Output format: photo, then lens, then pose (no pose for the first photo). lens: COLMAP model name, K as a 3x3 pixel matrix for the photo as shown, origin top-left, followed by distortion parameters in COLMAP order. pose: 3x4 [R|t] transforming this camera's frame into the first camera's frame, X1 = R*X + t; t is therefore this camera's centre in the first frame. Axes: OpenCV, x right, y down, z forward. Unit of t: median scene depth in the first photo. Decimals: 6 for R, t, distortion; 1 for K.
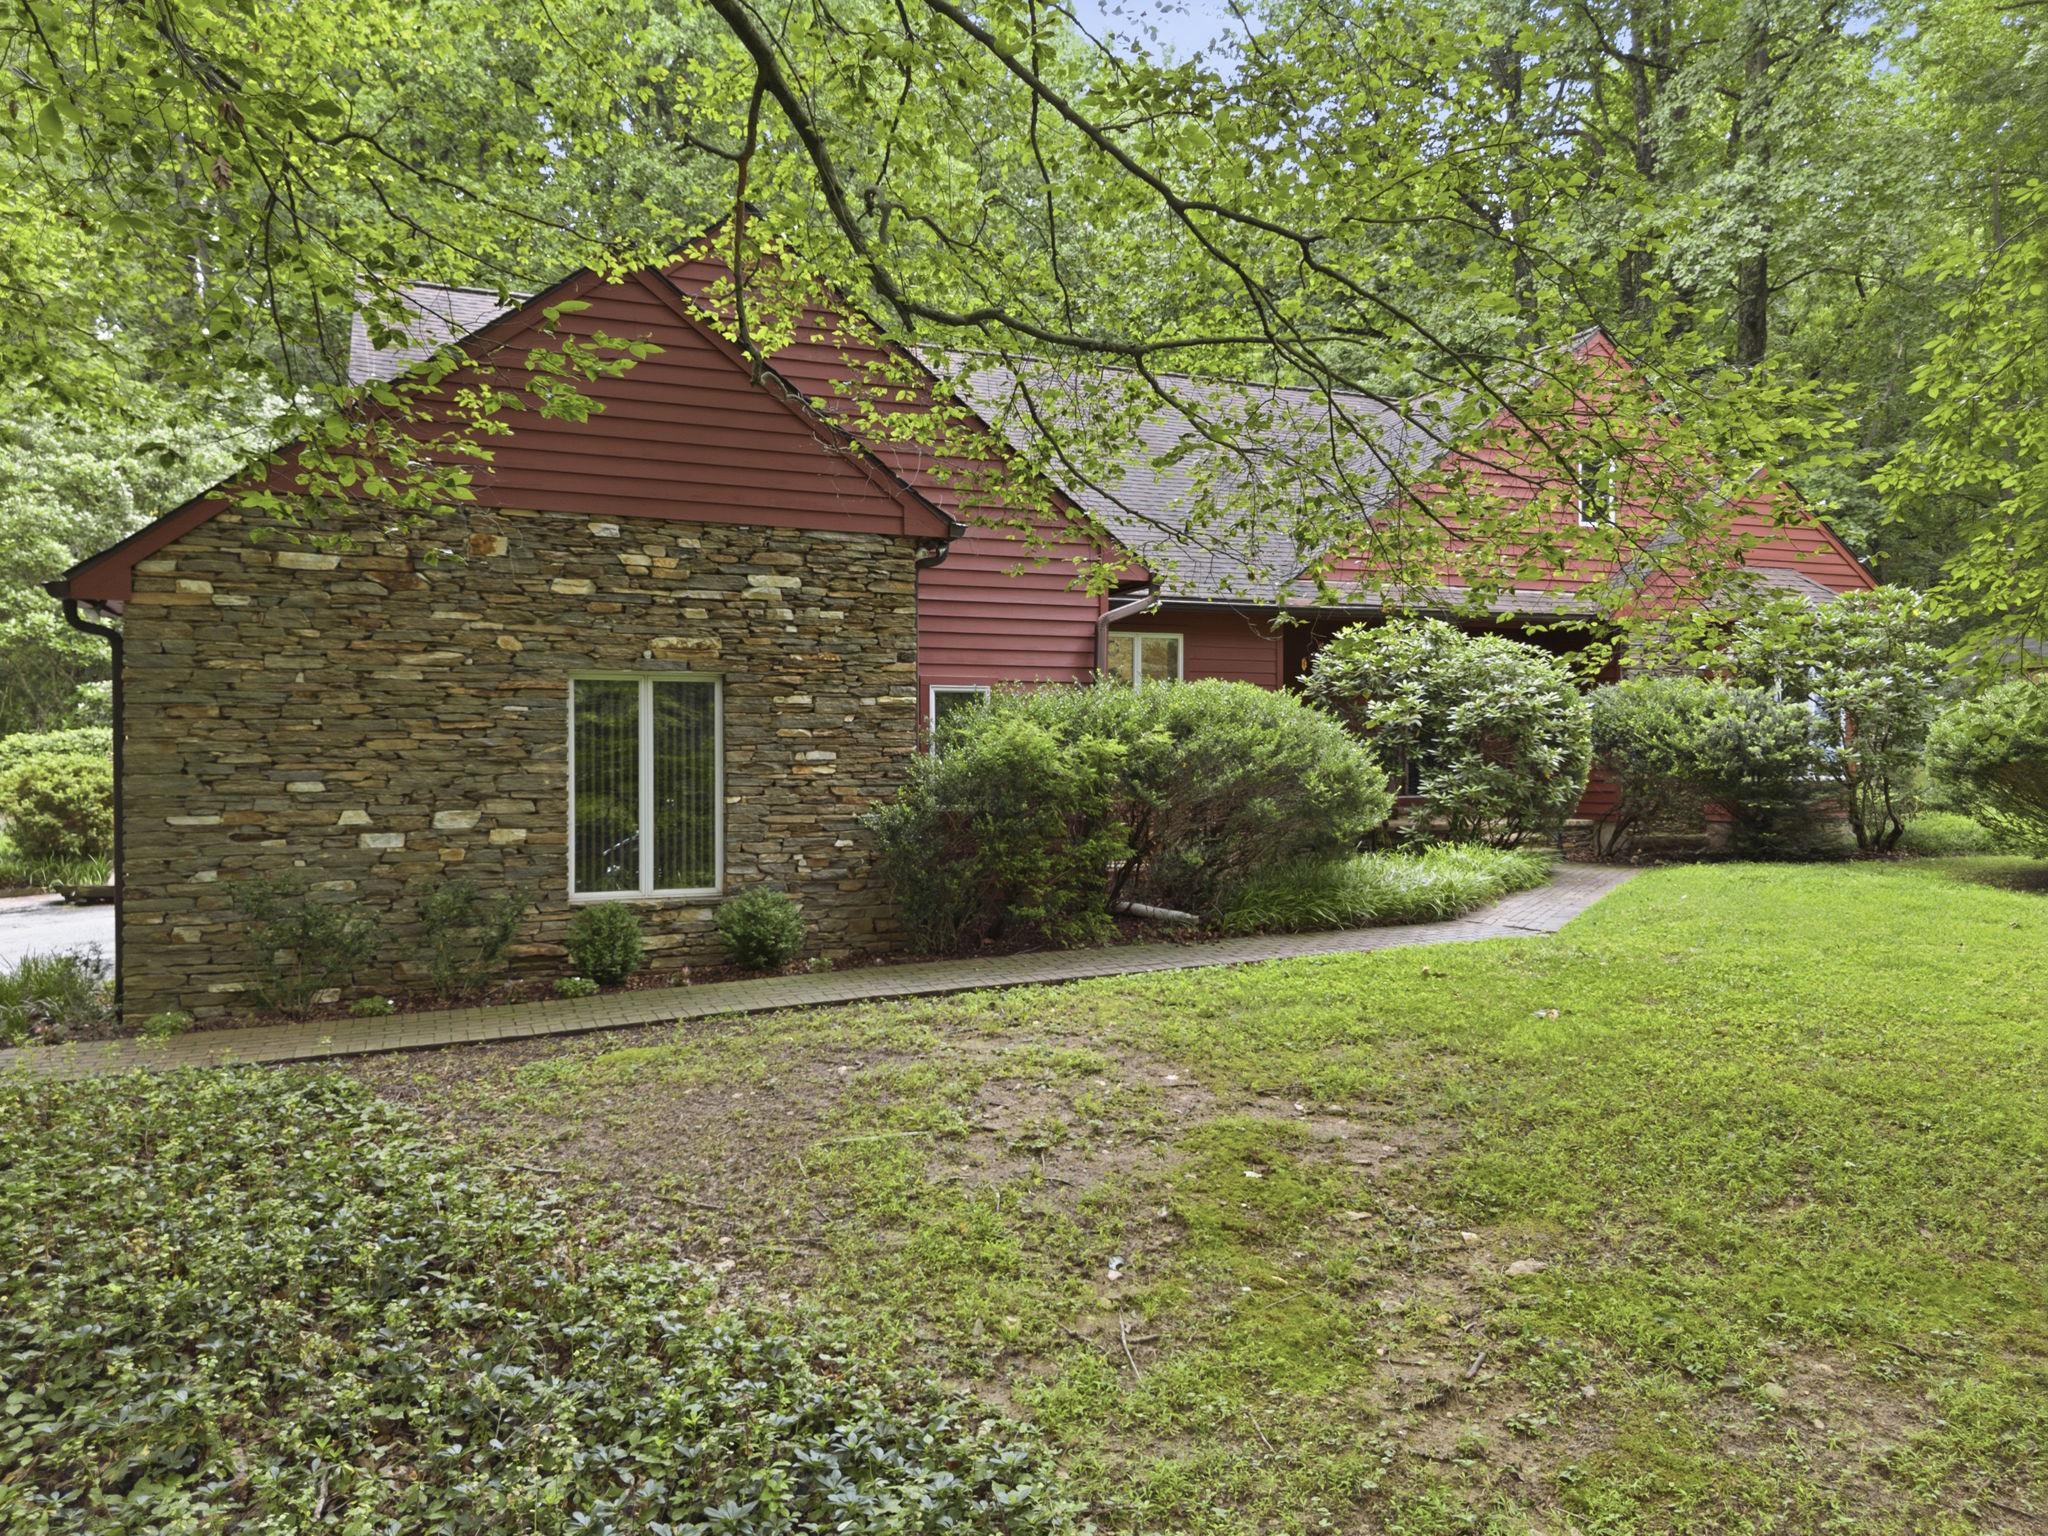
lens RADIAL K [[1515.8, 0, 1022.1], [0, 1515.8, 793.5], [0, 0, 1]] dist [0.010927, -0.000599]
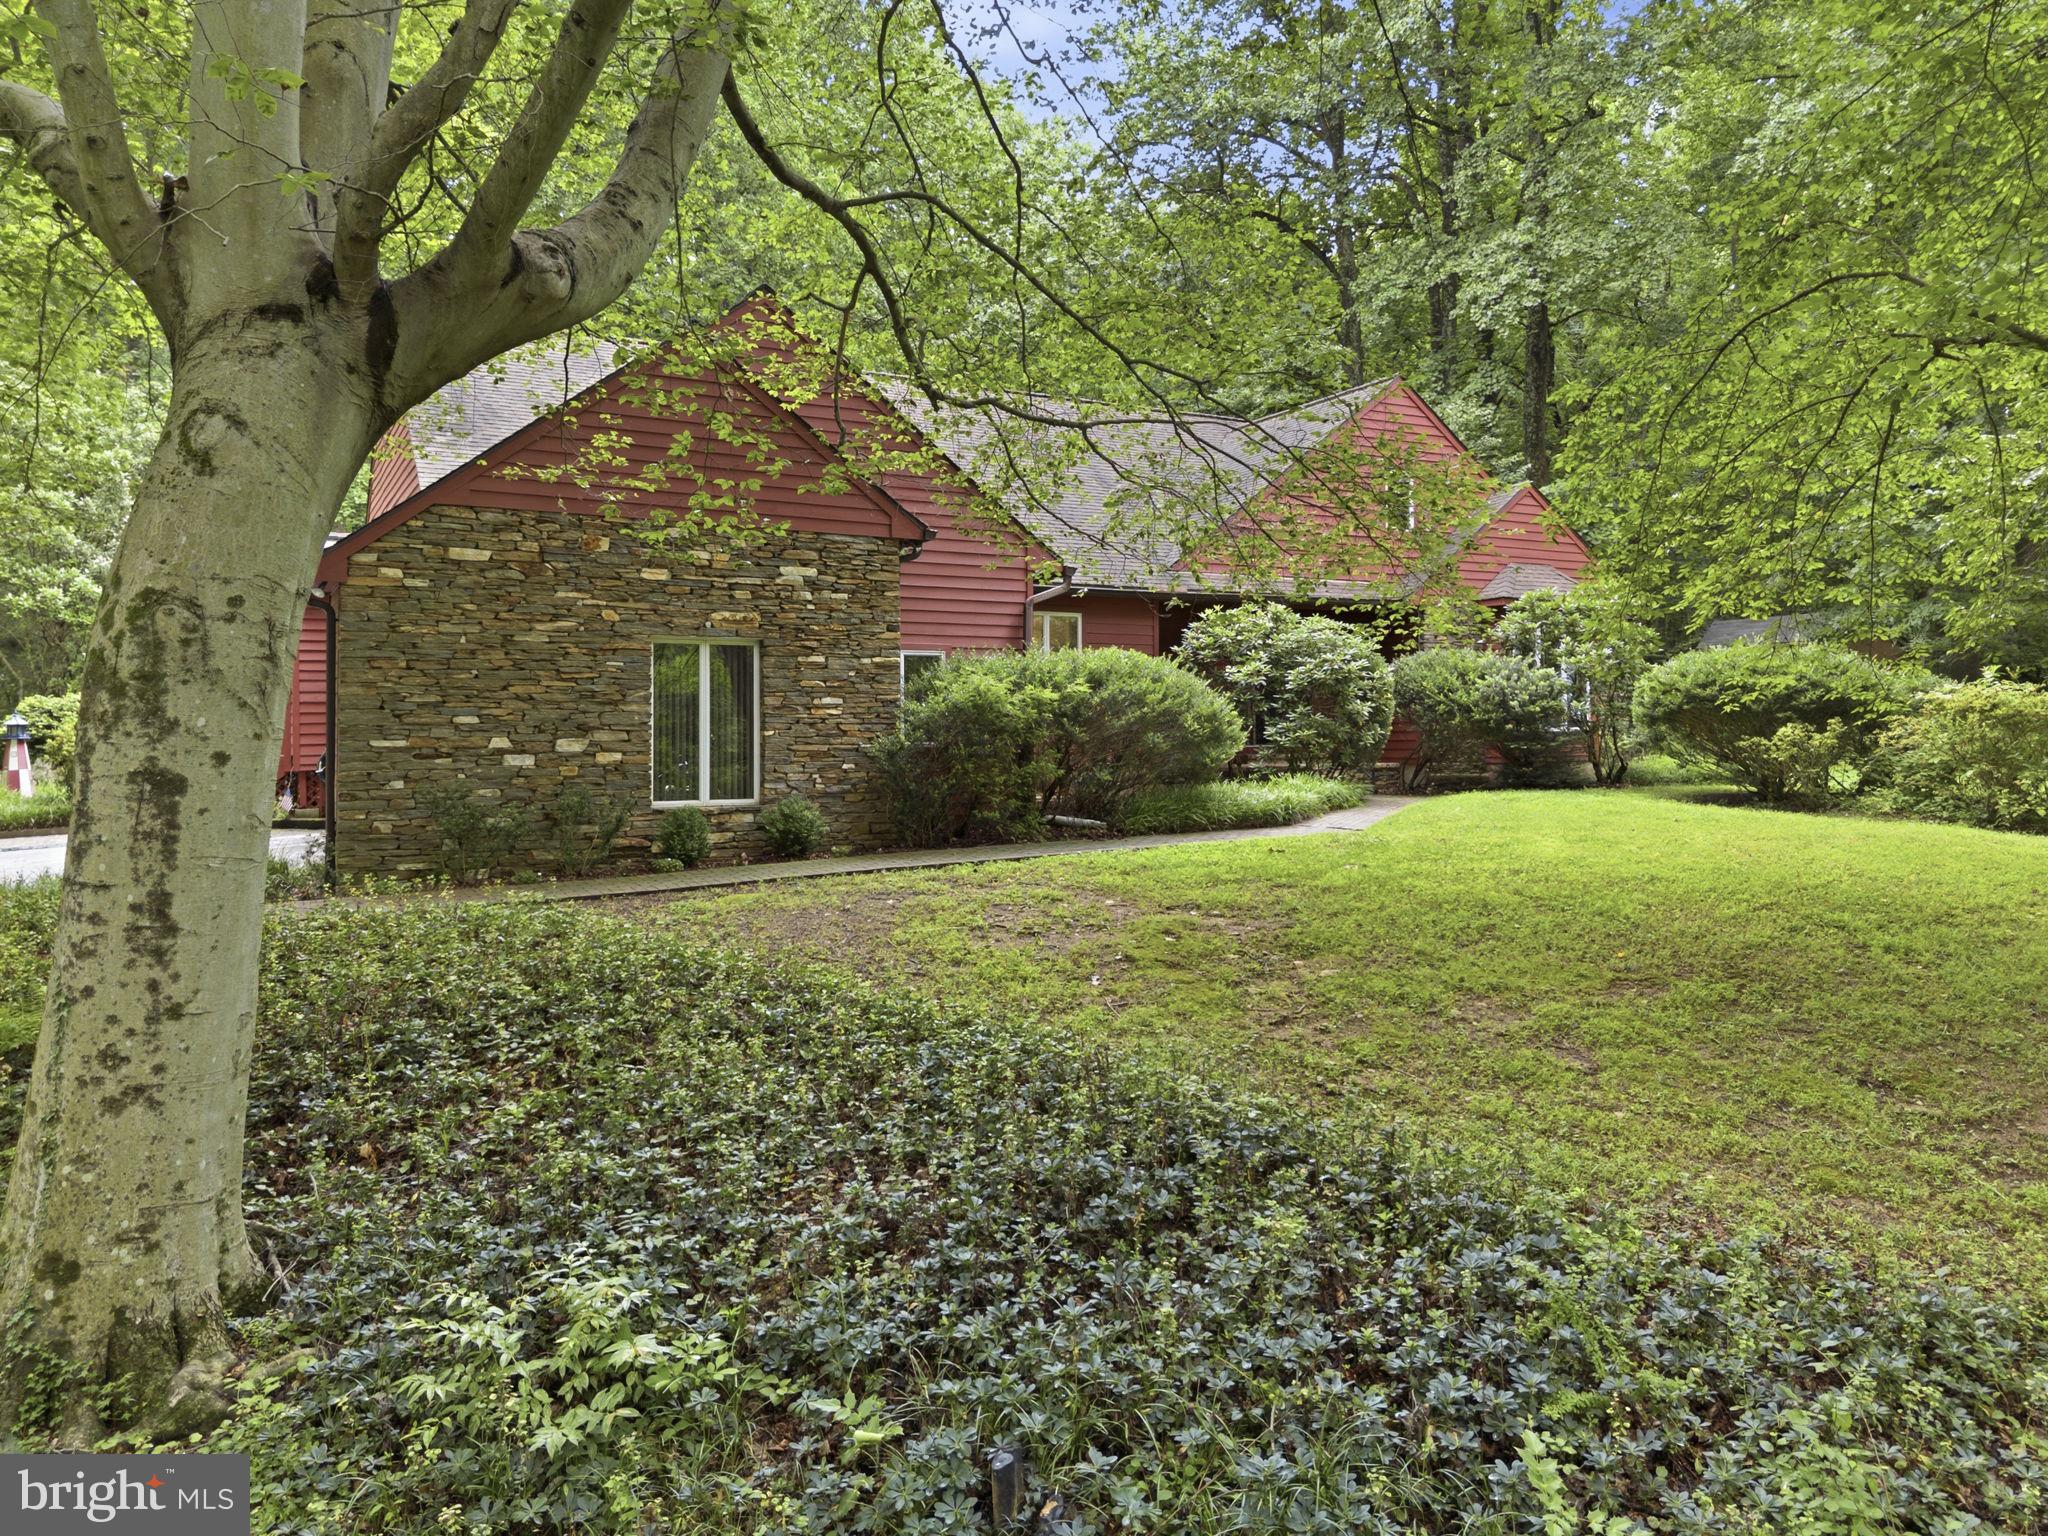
lens RADIAL K [[1570.6, 0, 1024.0], [0, 1570.6, 768.0], [0, 0, 1]] dist [0.030991, -0.006586]
pose [[0.994291, -0.004193, 0.106622, -0.106646], [0.005101, 0.999953, -0.008248, 0.045030], [-0.106582, 0.008744, 0.994265, -0.388481]]
